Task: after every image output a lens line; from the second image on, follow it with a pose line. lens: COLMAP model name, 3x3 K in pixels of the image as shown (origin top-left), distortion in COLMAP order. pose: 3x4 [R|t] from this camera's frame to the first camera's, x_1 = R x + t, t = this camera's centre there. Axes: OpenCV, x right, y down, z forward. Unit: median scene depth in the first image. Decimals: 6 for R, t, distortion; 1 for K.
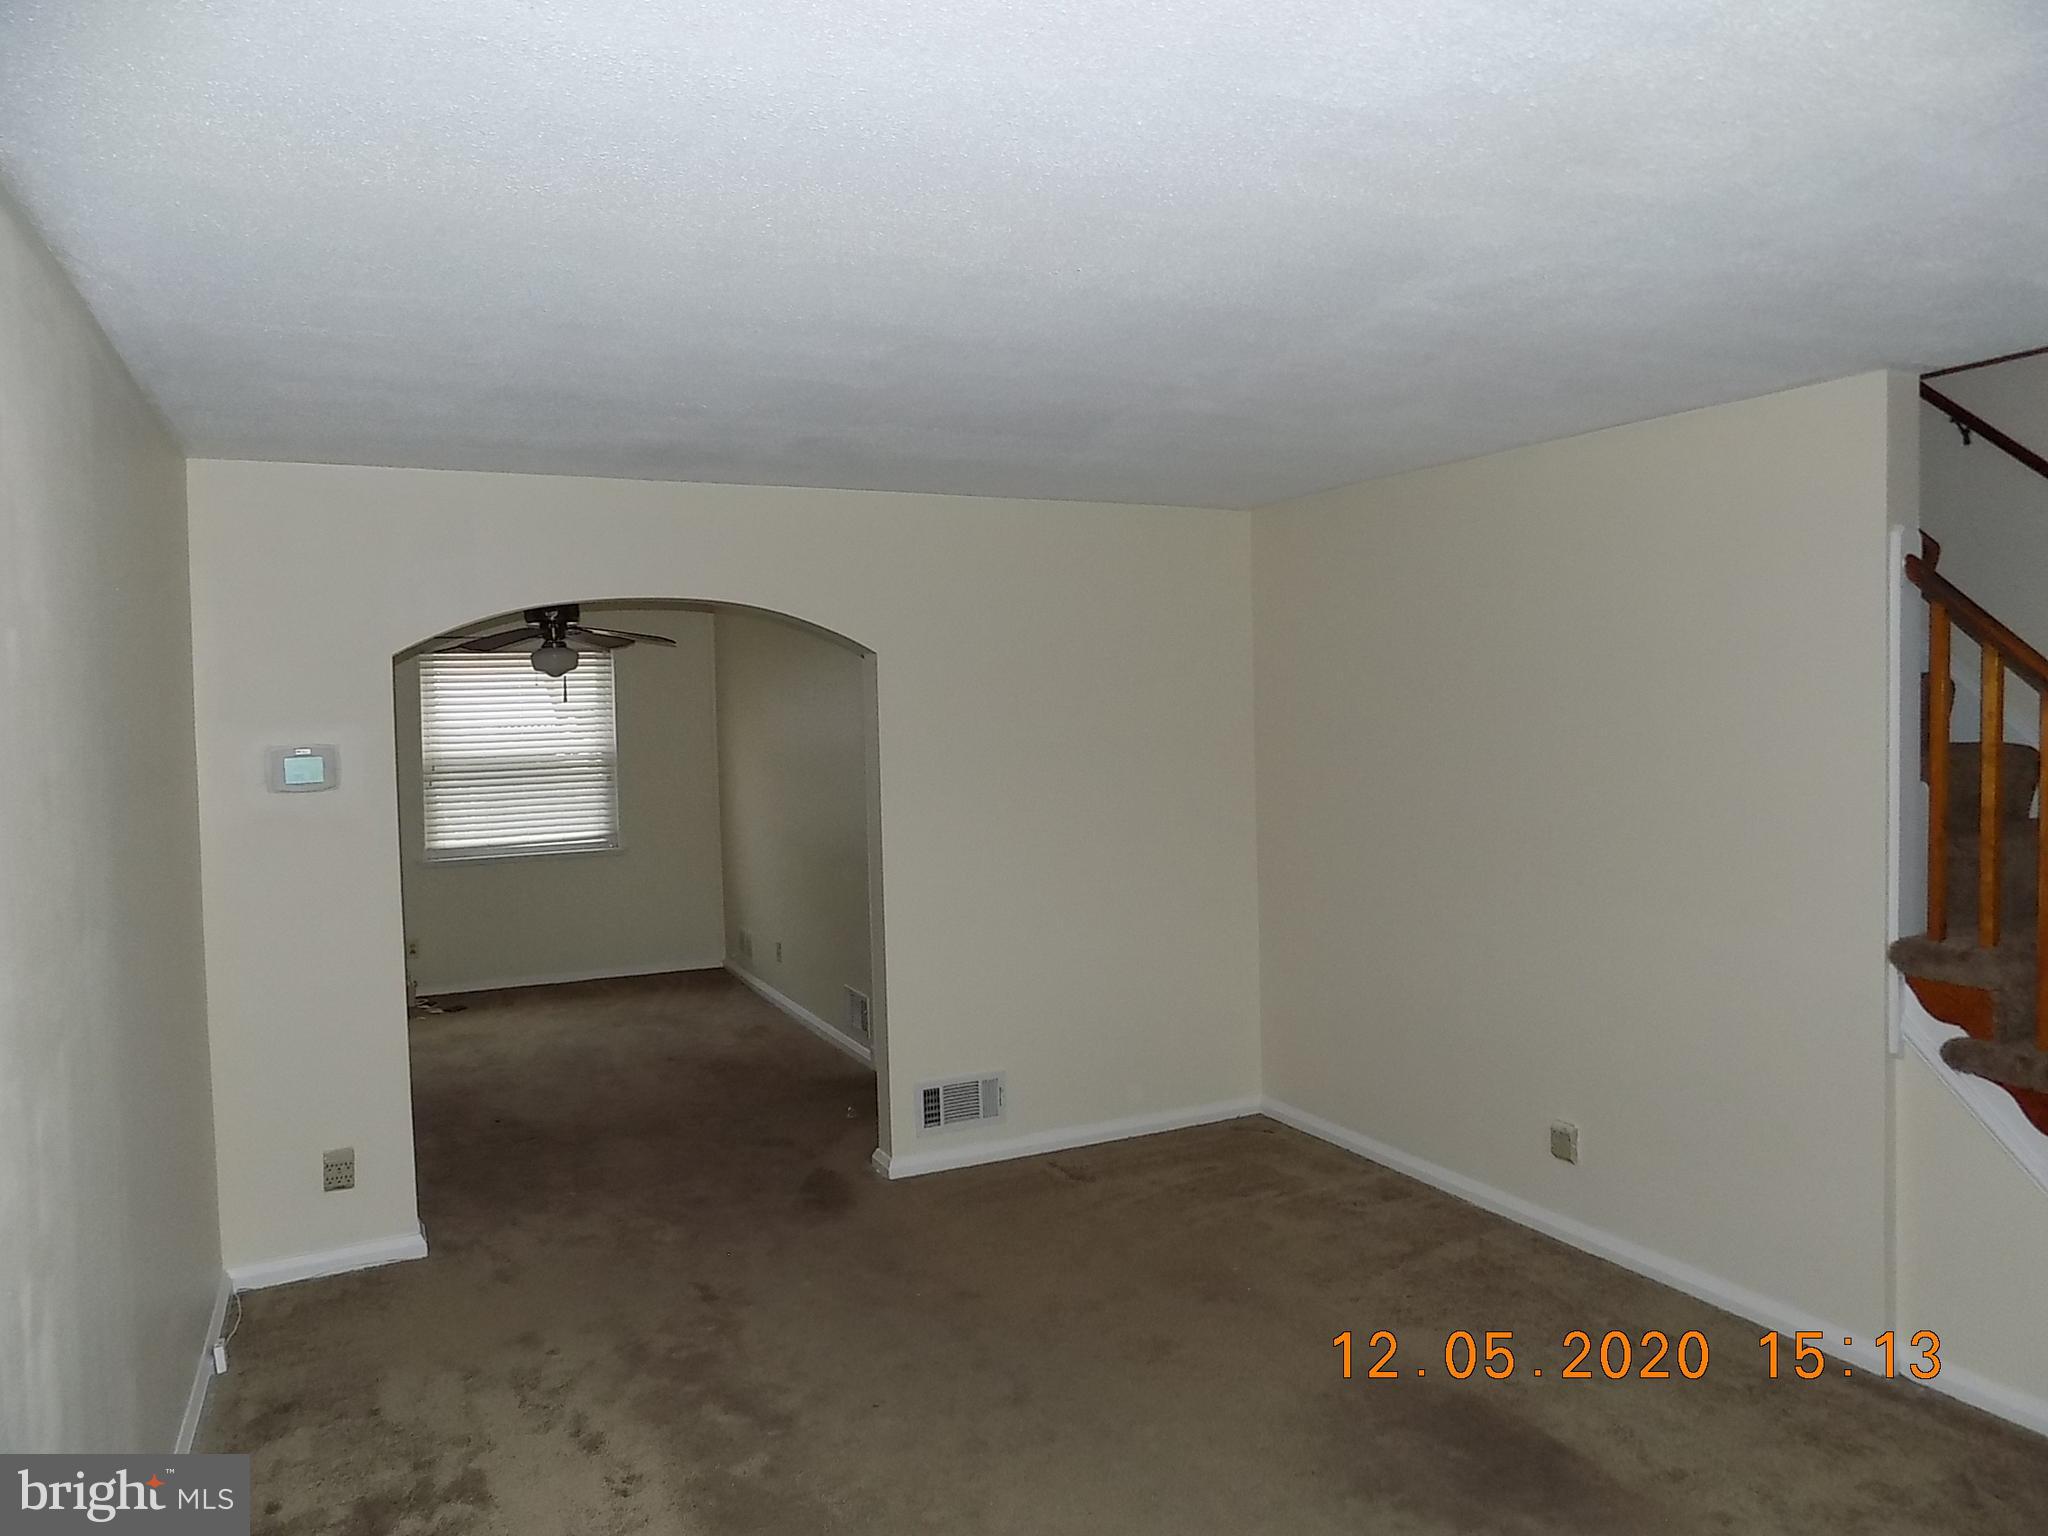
lens RADIAL K [[1366.2, 0, 1027.0], [0, 1366.2, 744.8], [0, 0, 1]] dist [-0.042200, 0.000682]
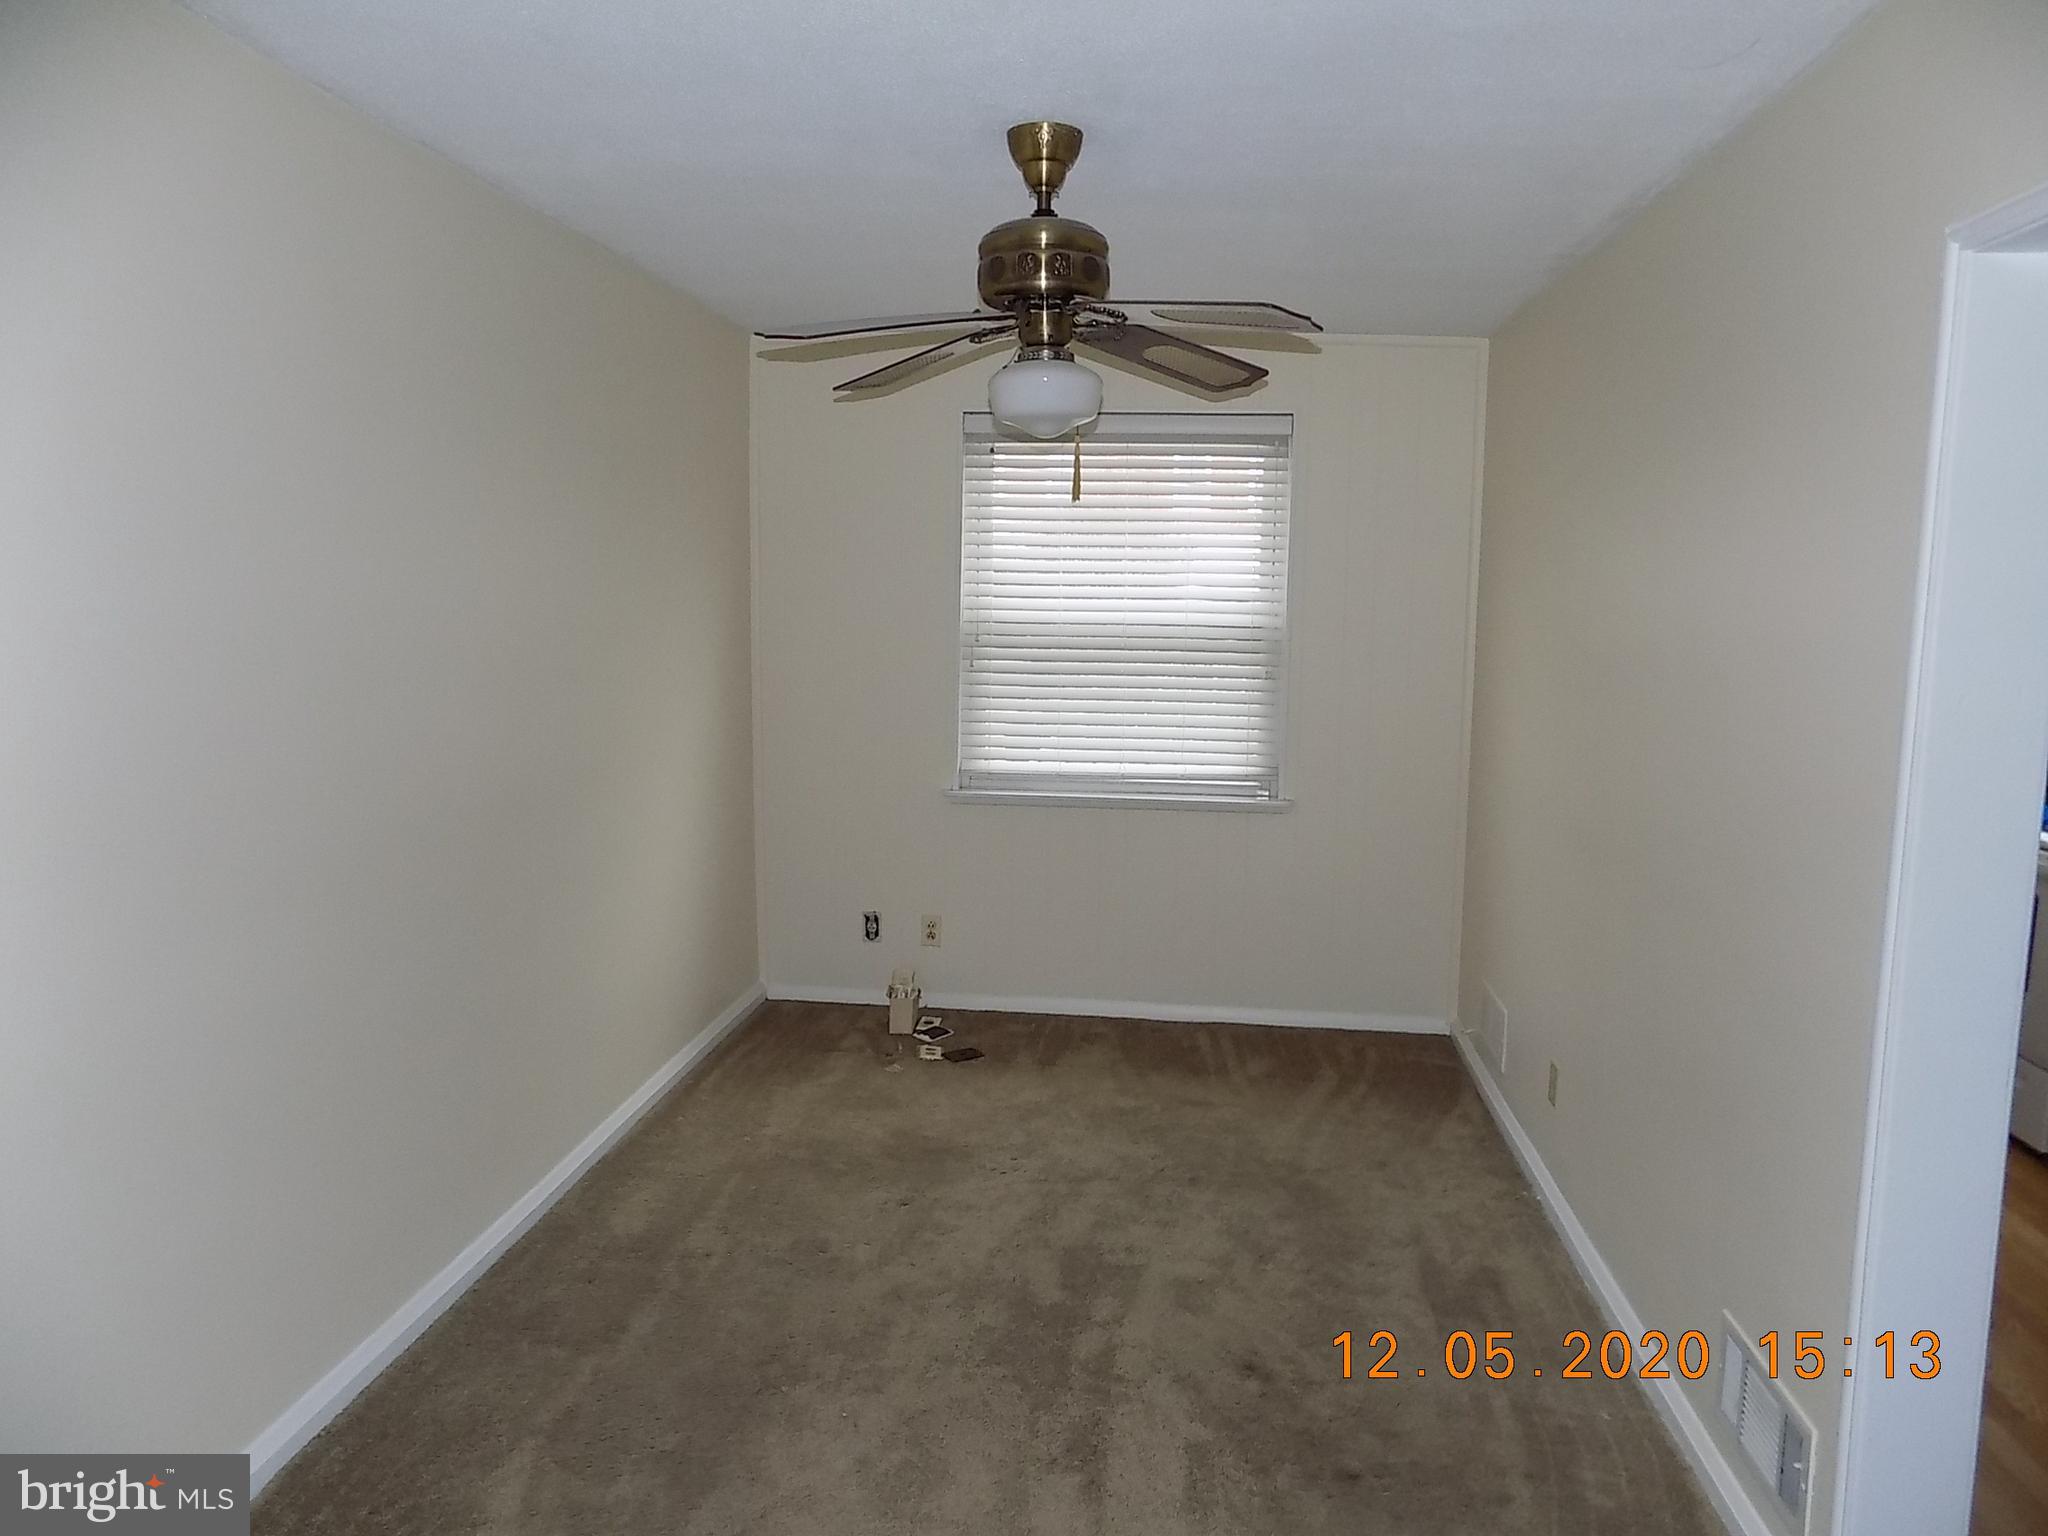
lens RADIAL K [[1386.0, 0, 1024.5], [0, 1386.0, 746.1], [0, 0, 1]] dist [-0.070619, 0.071243]
pose [[0.836965, 0.099019, -0.538224, -0.086155], [-0.053364, 0.993575, 0.099807, 0.002740], [0.544649, -0.054813, 0.836871, 0.480138]]
